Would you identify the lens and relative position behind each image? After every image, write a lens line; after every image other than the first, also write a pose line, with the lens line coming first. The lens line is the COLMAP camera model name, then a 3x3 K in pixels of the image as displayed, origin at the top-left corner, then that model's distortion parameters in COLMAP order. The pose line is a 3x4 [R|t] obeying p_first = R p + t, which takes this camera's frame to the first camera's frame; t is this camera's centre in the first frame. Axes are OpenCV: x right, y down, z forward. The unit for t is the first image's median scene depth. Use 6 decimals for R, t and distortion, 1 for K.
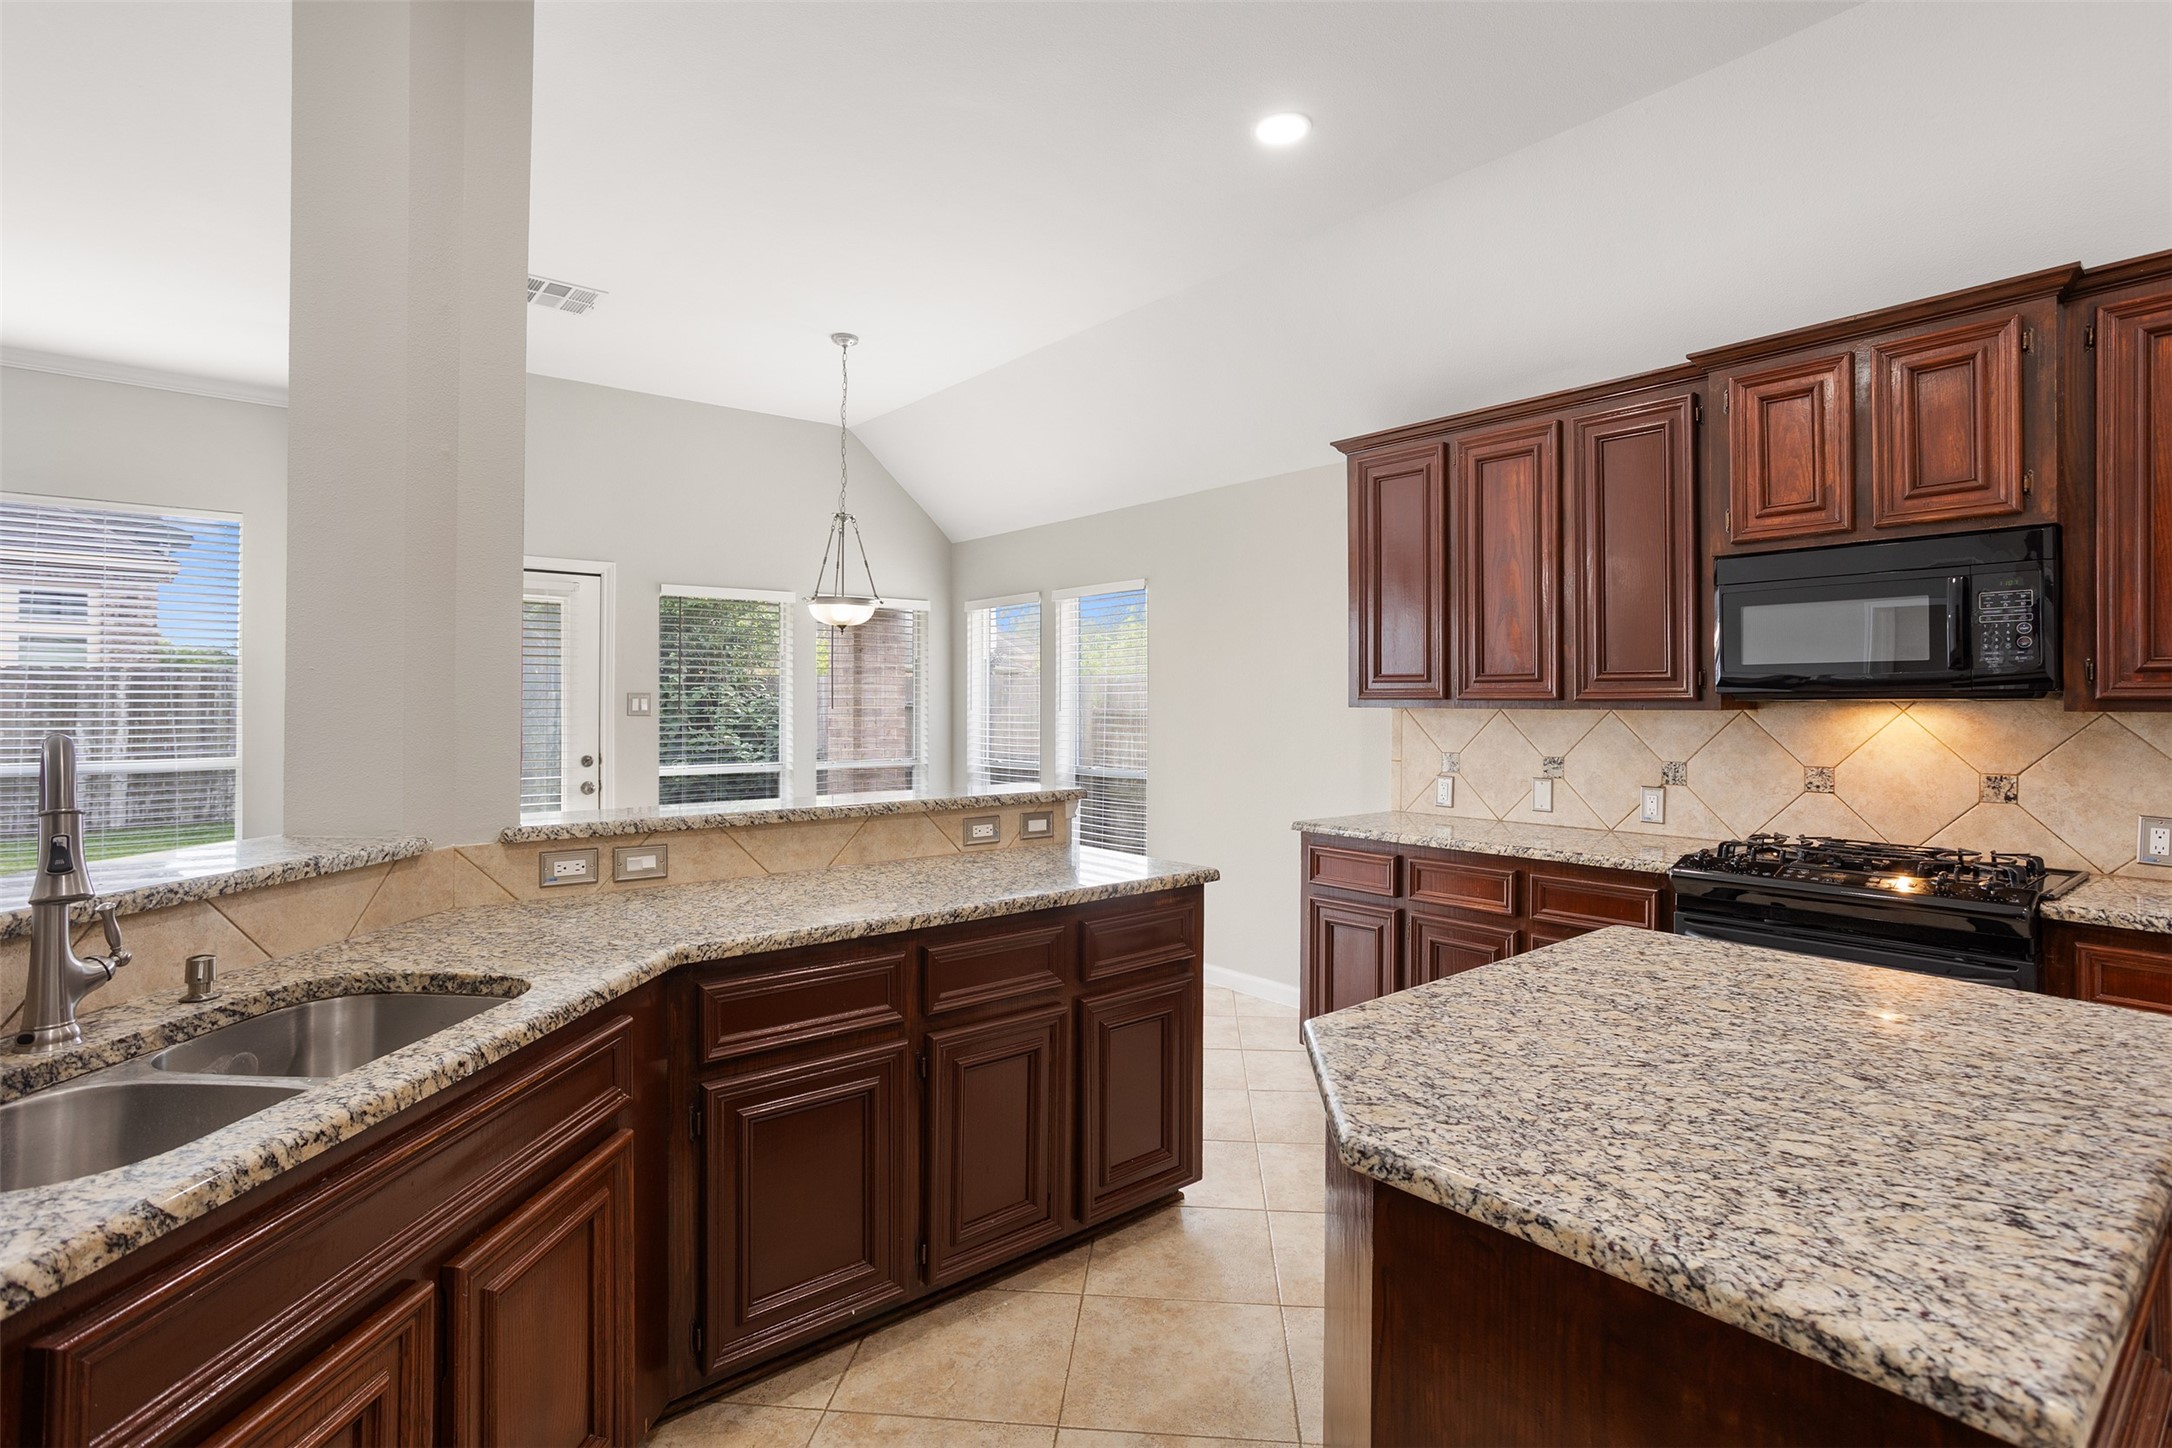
lens RADIAL K [[1070.6, 0, 1088.6], [0, 1070.6, 706.2], [0, 0, 1]] dist [-0.055536, 0.032060]
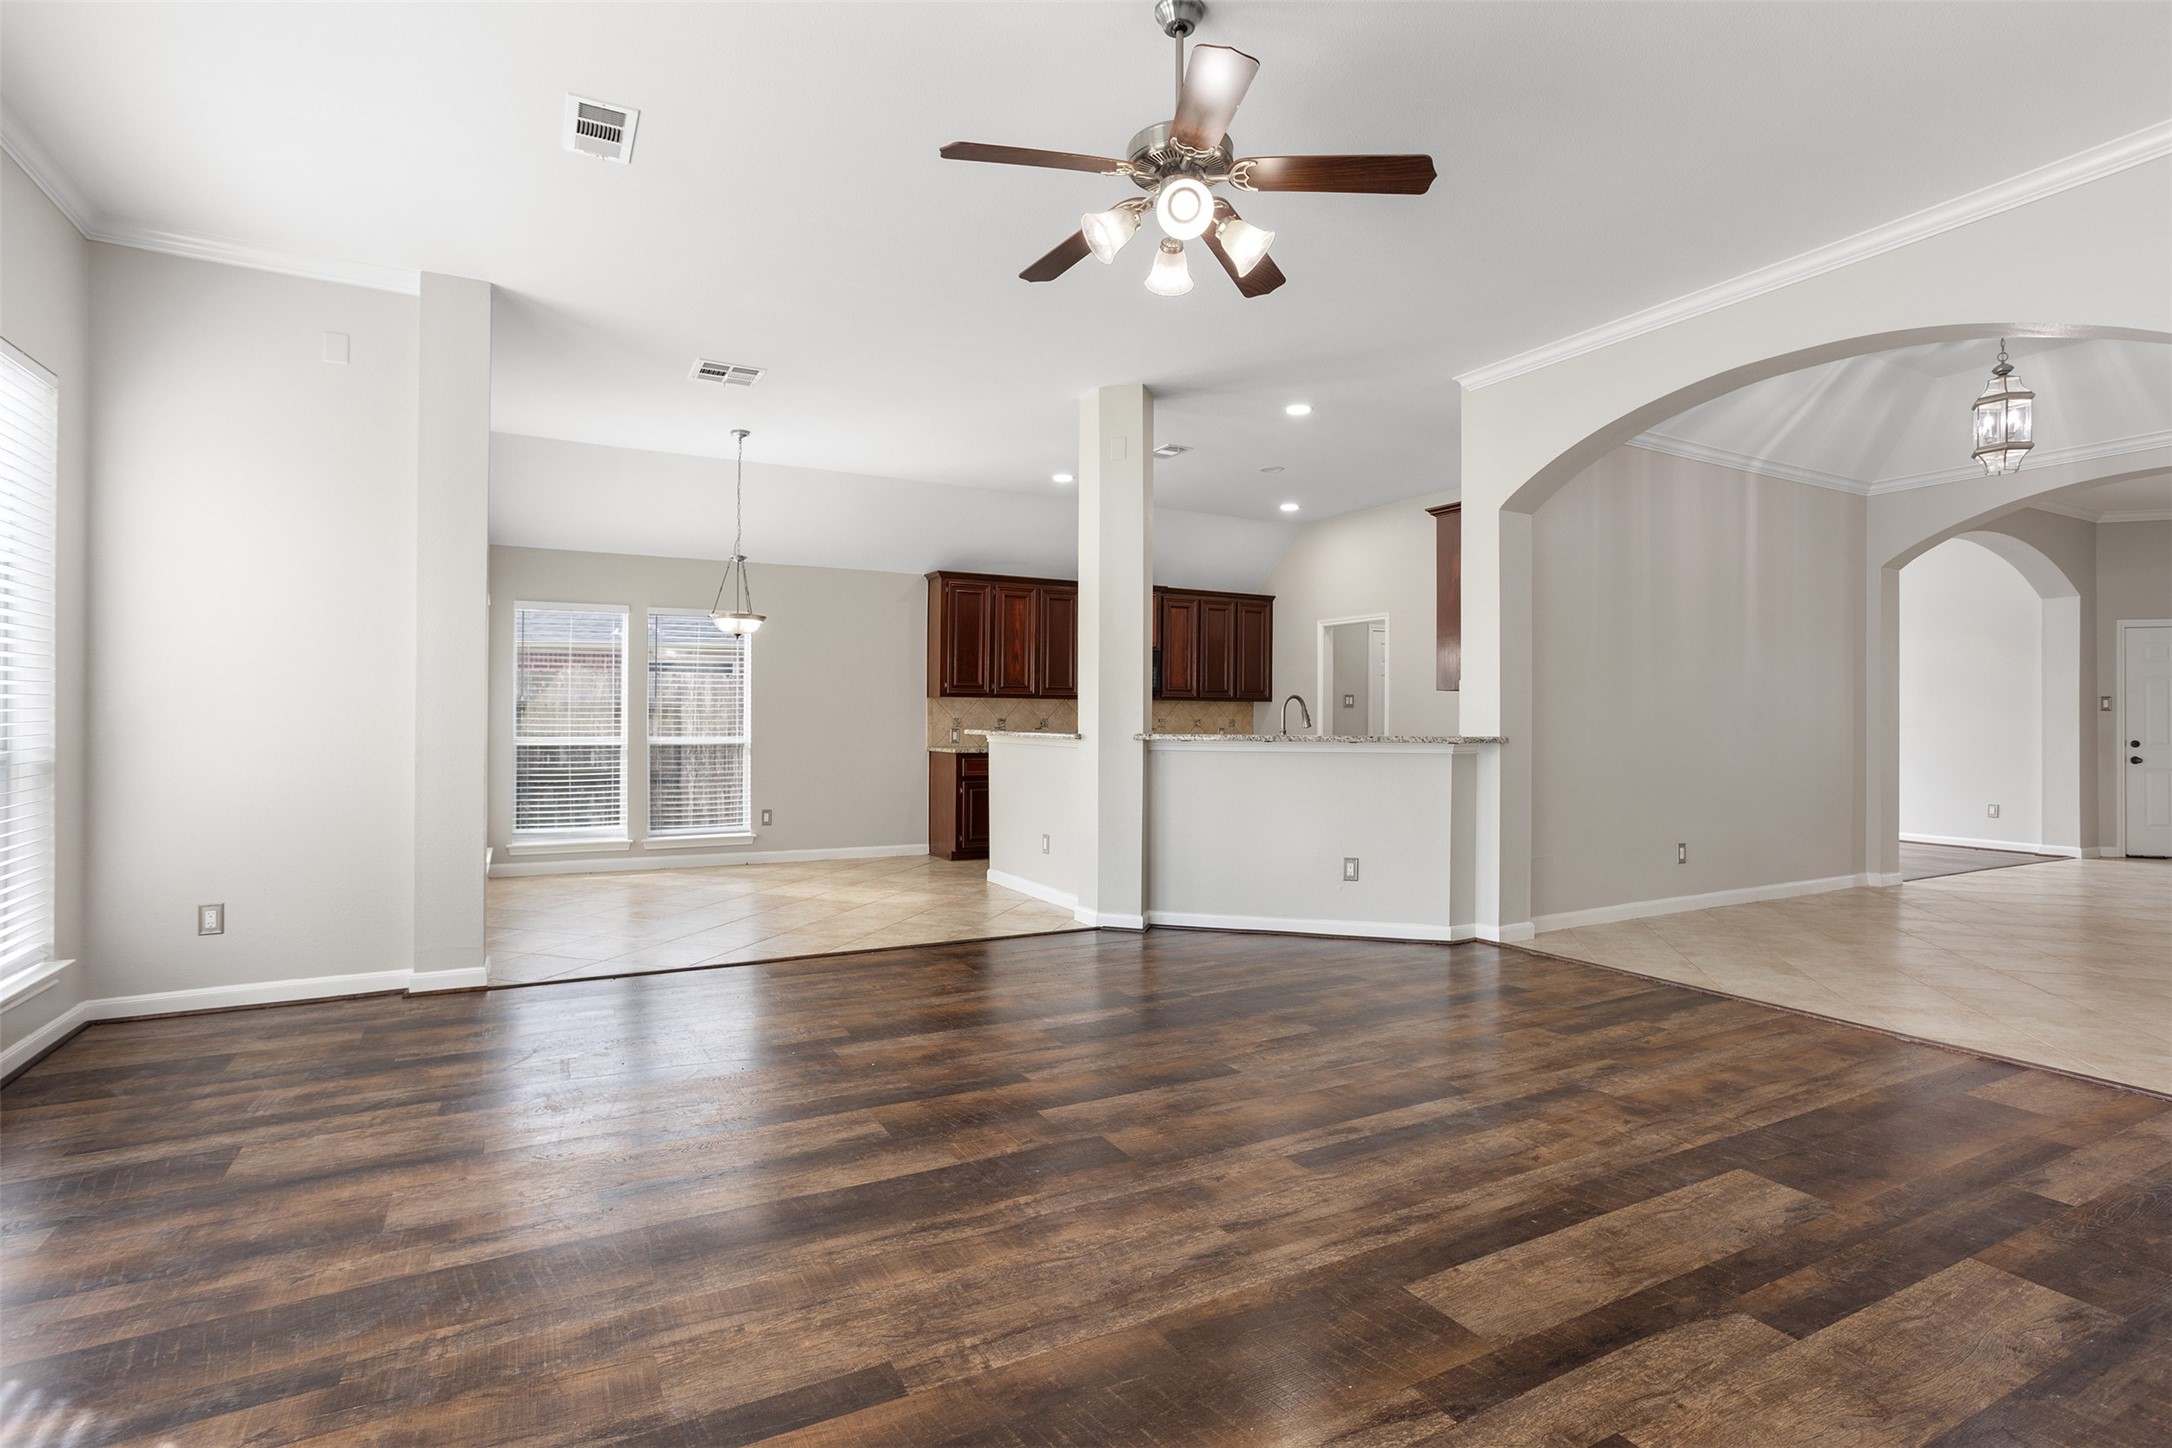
lens RADIAL K [[1055.7, 0, 1087.2], [0, 1055.7, 713.9], [0, 0, 1]] dist [-0.054157, 0.031871]
pose [[0.188378, 0.002529, 0.982093, -3.423754], [-0.002638, 0.999994, -0.002070, 0.075000], [-0.982093, -0.002201, 0.188384, 0.614421]]
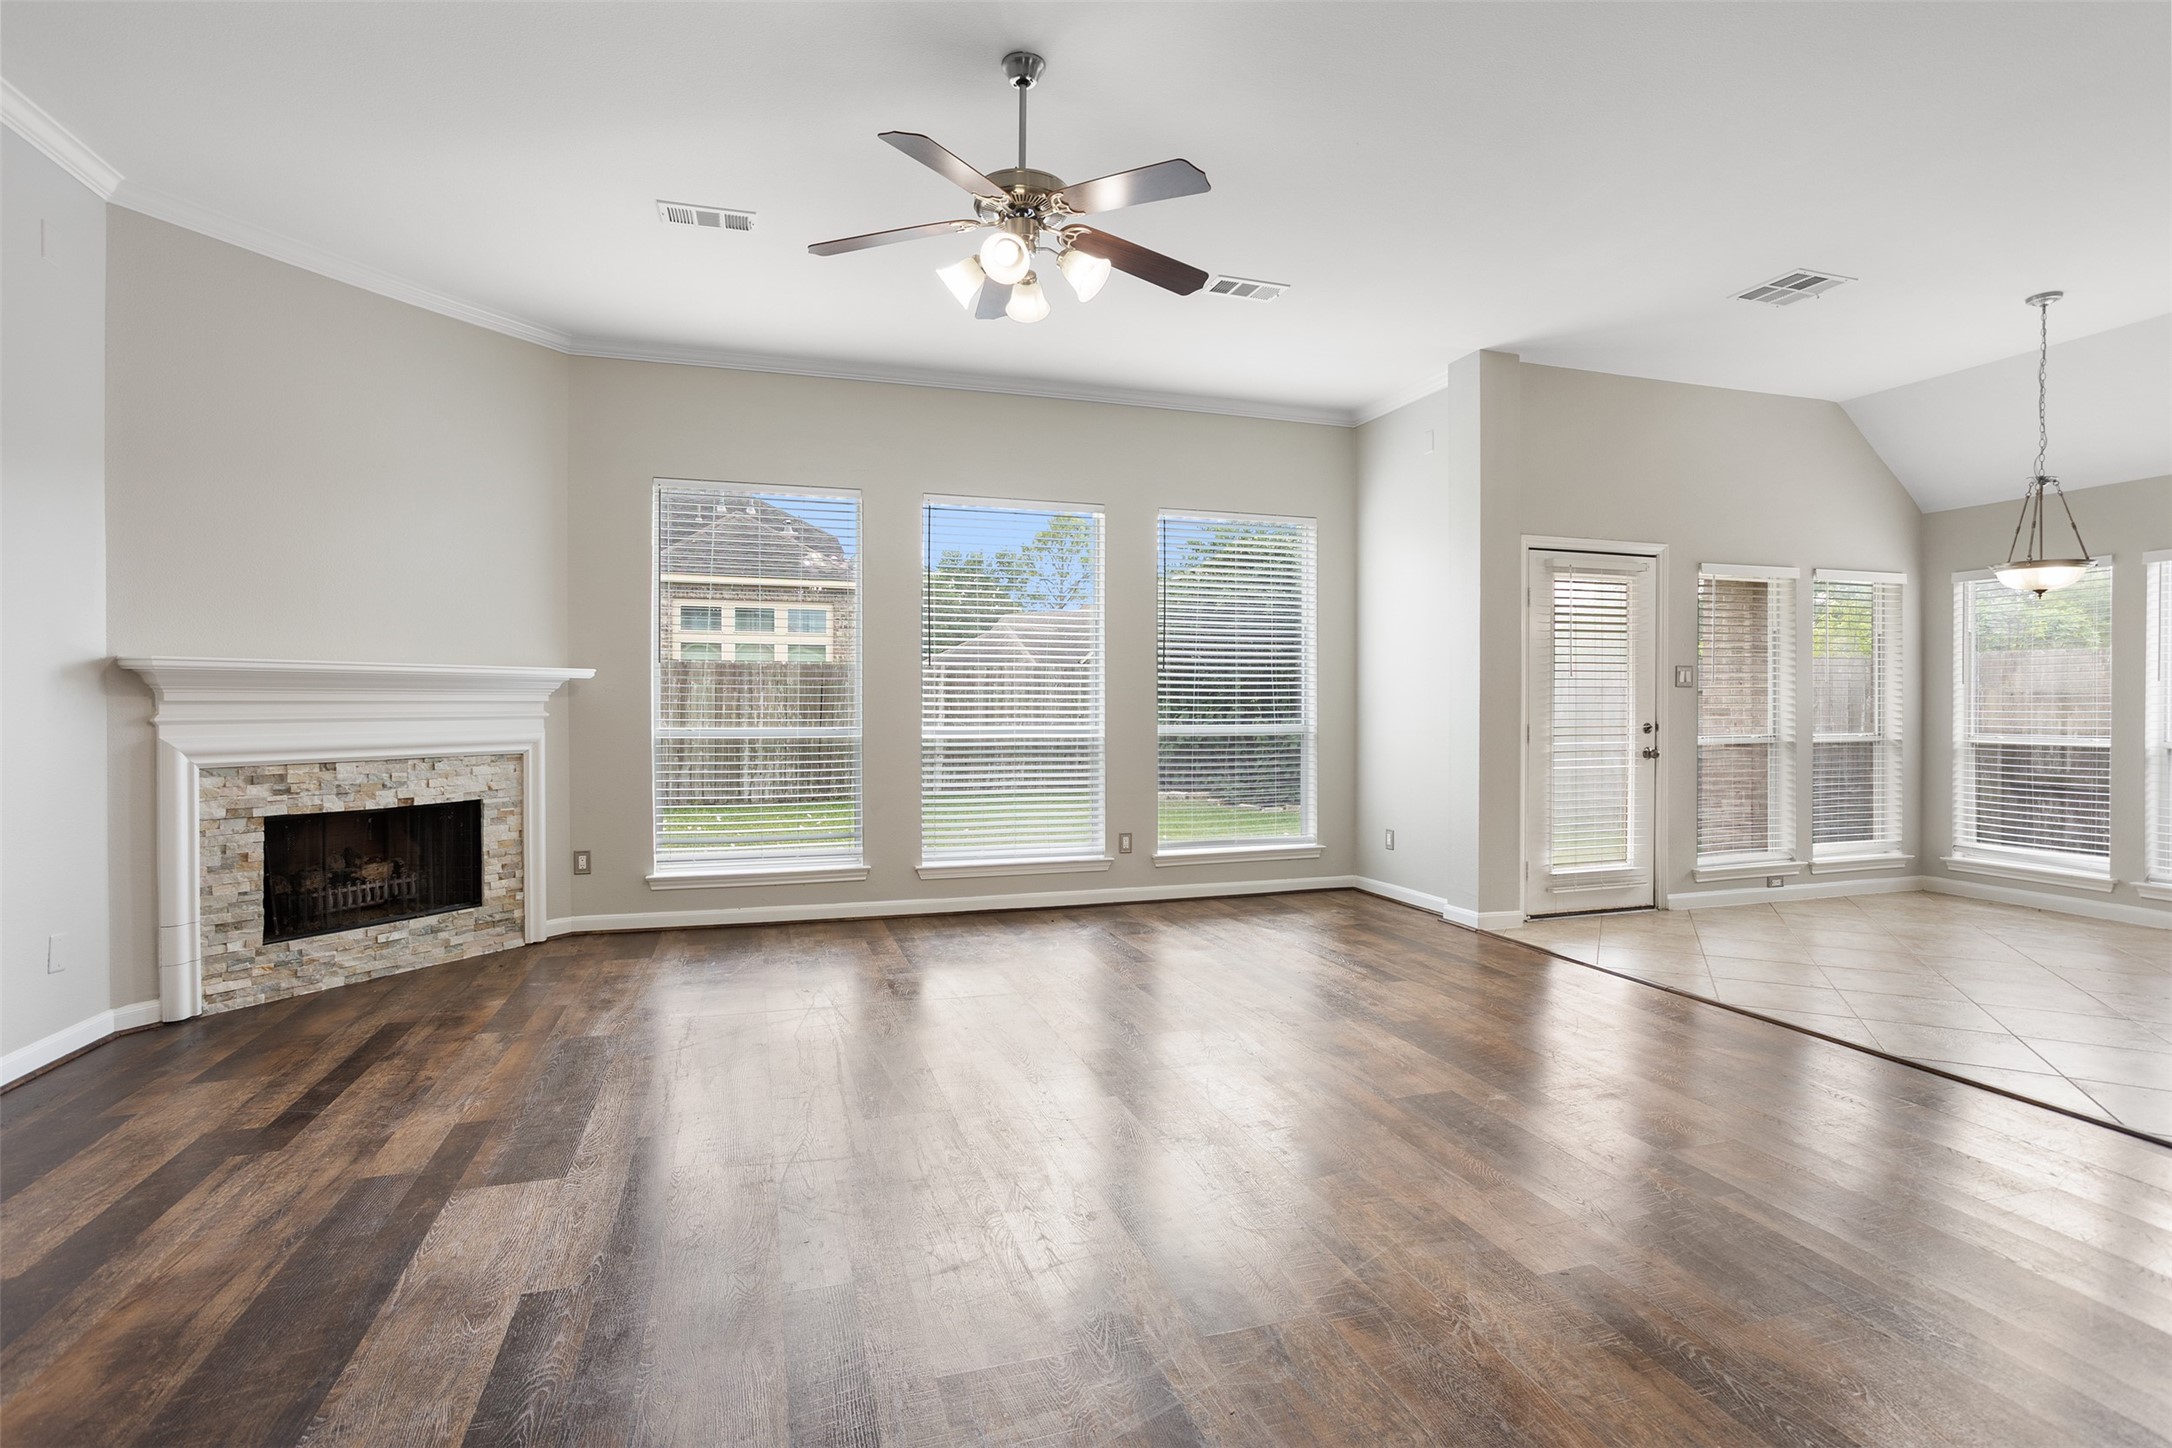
lens RADIAL K [[1043.0, 0, 1080.0], [0, 1043.0, 713.2], [0, 0, 1]] dist [-0.038392, 0.023209]
pose [[0.929201, 0.001994, -0.369570, -1.597467], [0.000100, 0.999984, 0.005646, 0.077724], [0.369575, -0.005284, 0.929186, -0.512069]]
